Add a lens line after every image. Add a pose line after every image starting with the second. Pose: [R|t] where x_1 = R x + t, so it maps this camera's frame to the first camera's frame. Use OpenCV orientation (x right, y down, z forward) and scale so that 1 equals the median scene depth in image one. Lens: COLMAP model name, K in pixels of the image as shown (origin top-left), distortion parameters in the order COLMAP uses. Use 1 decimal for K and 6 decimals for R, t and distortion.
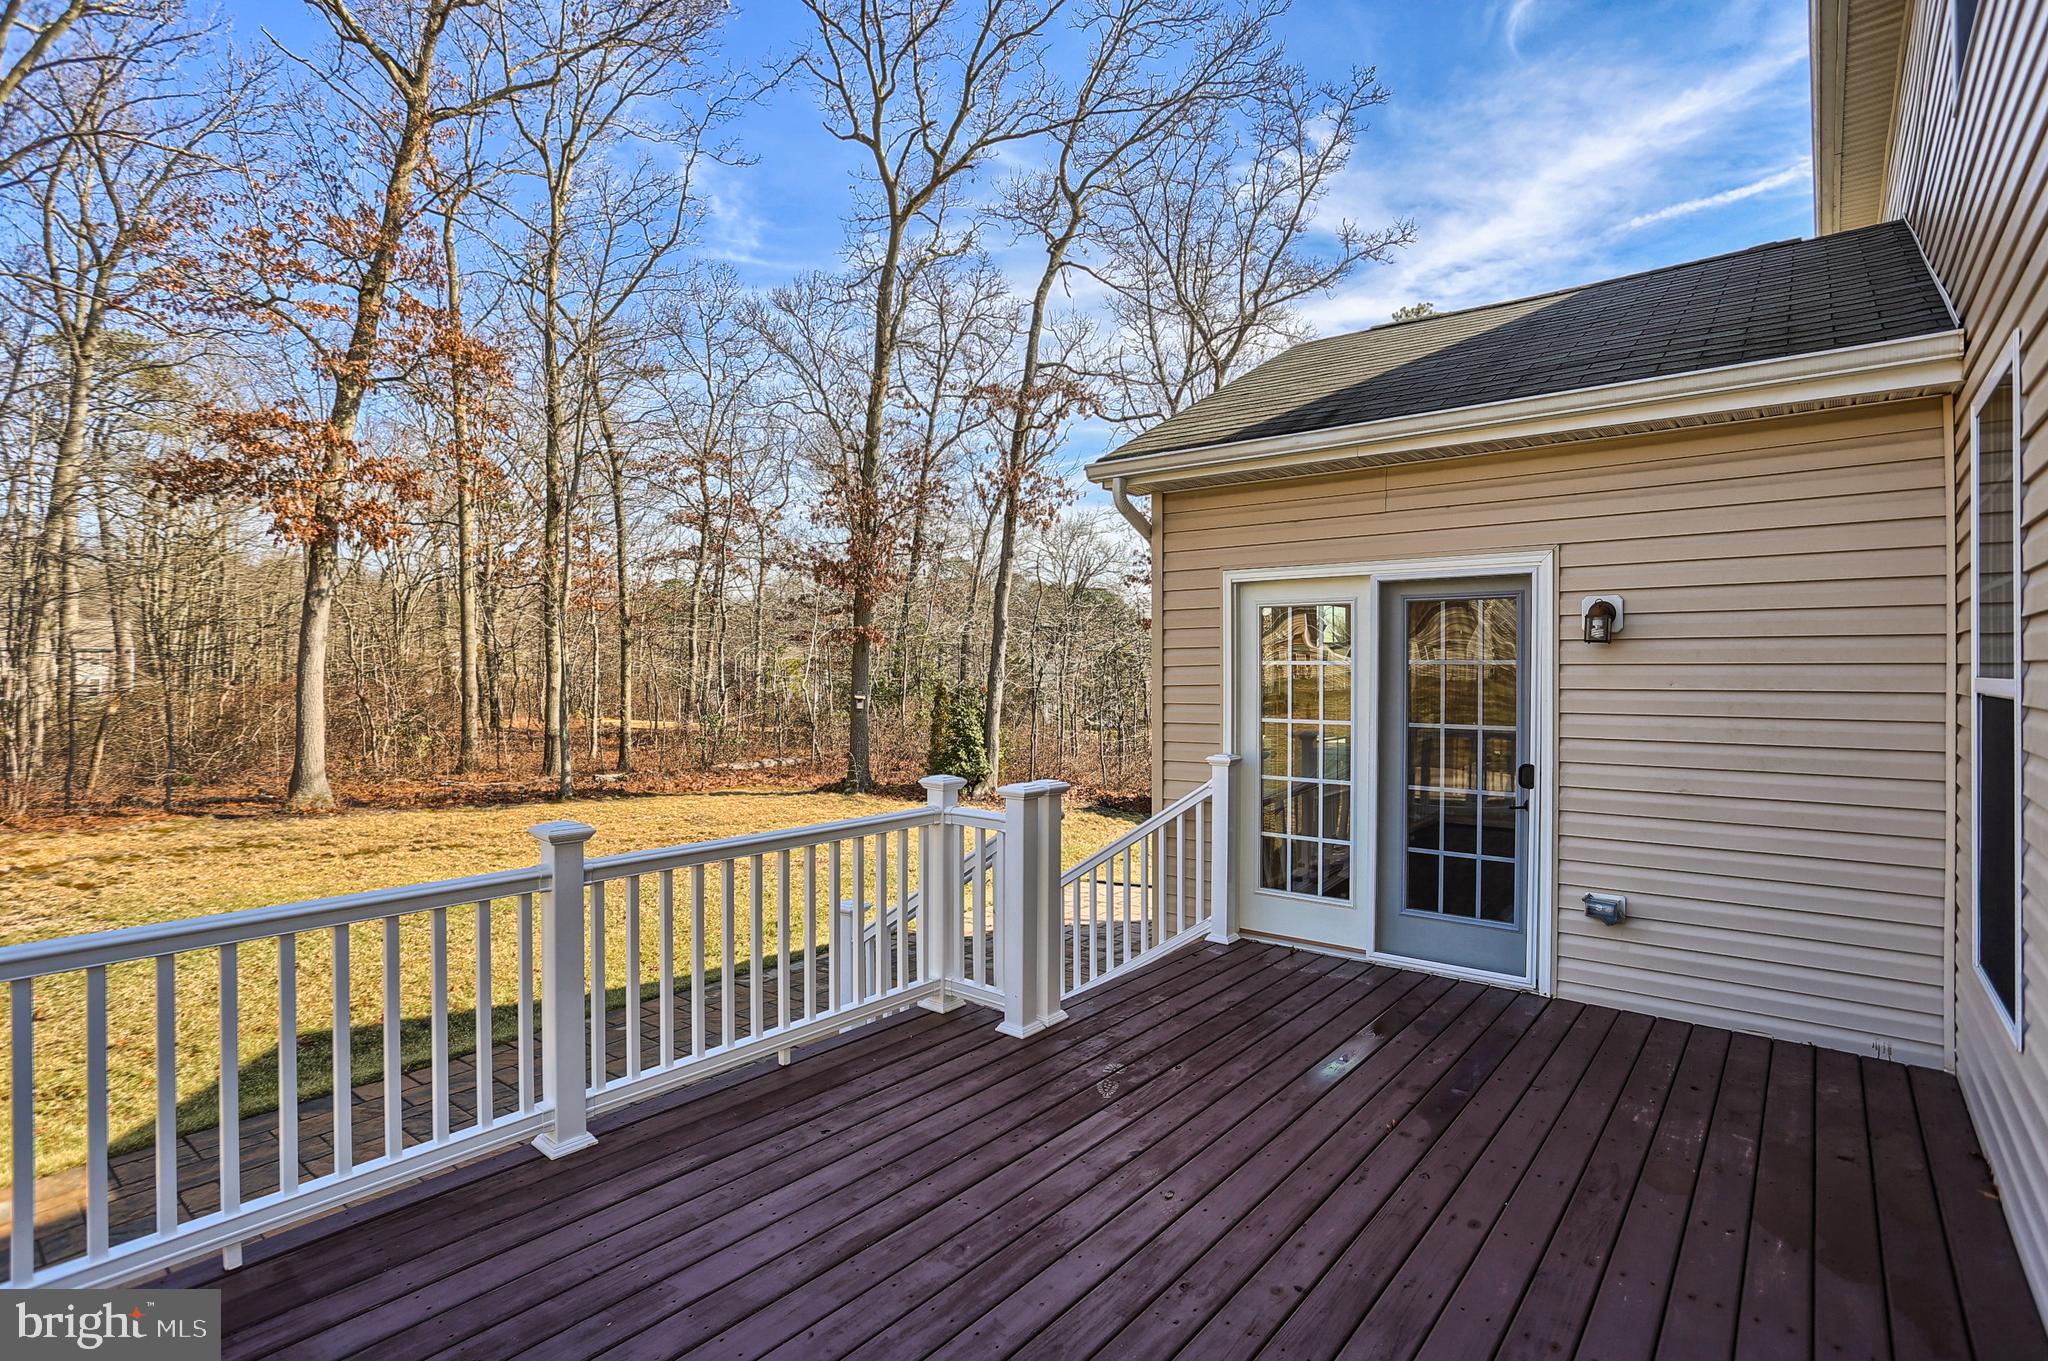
lens RADIAL K [[961.4, 0, 1043.0], [0, 961.4, 690.5], [0, 0, 1]] dist [-0.063857, 0.026681]
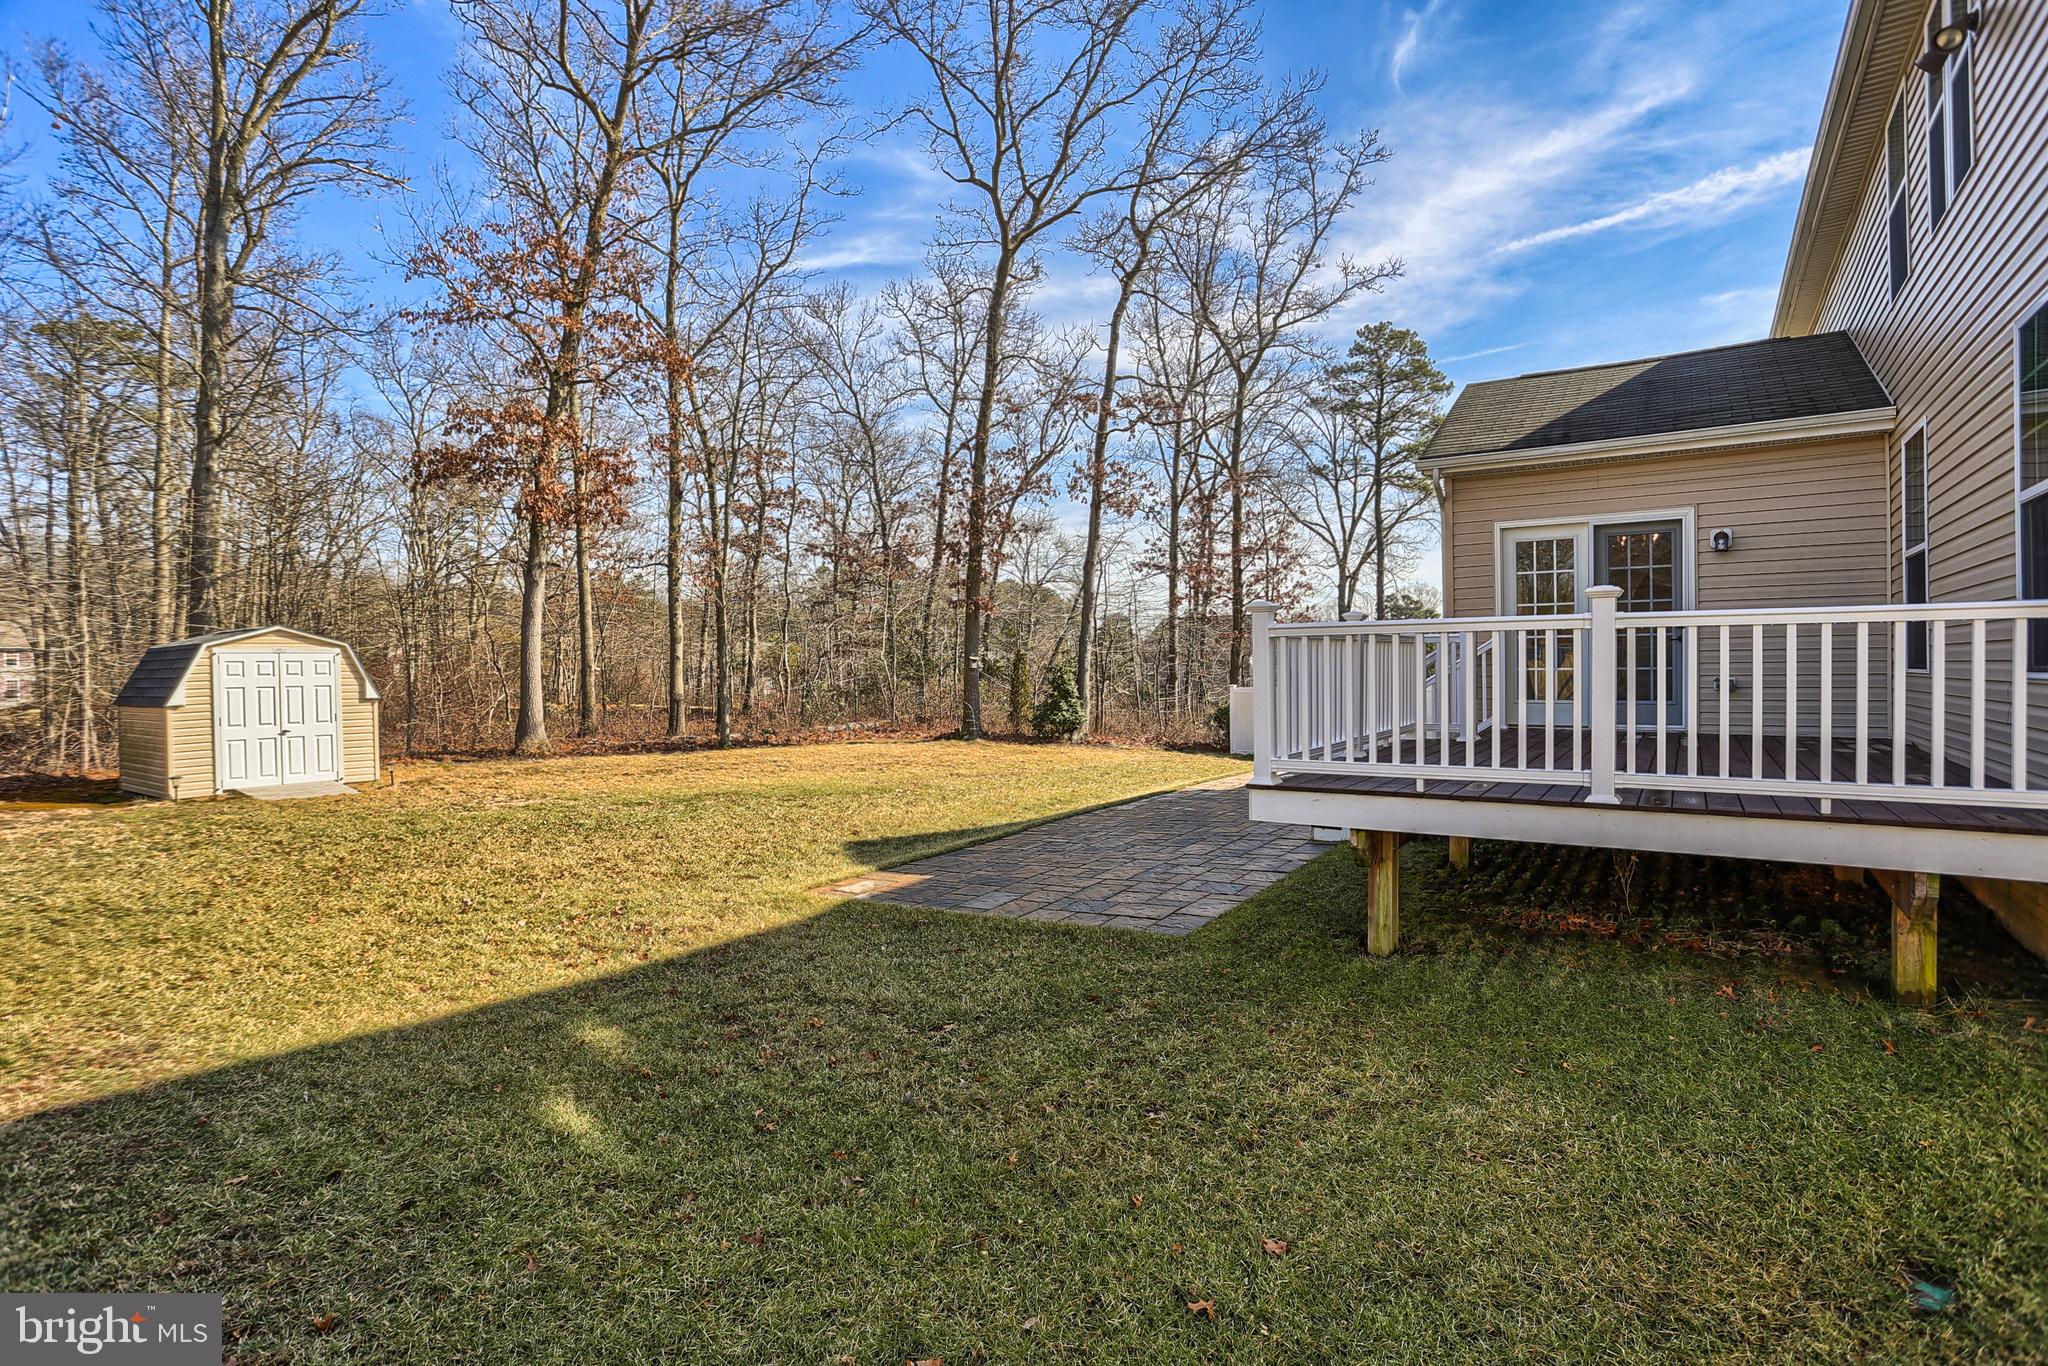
lens RADIAL K [[961.4, 0, 1043.0], [0, 961.4, 693.0], [0, 0, 1]] dist [-0.063857, 0.026681]
pose [[0.995854, -0.013571, 0.089948, -0.231533], [0.013255, 0.999904, 0.004106, 0.049790], [-0.089995, -0.002896, 0.995938, -0.192025]]
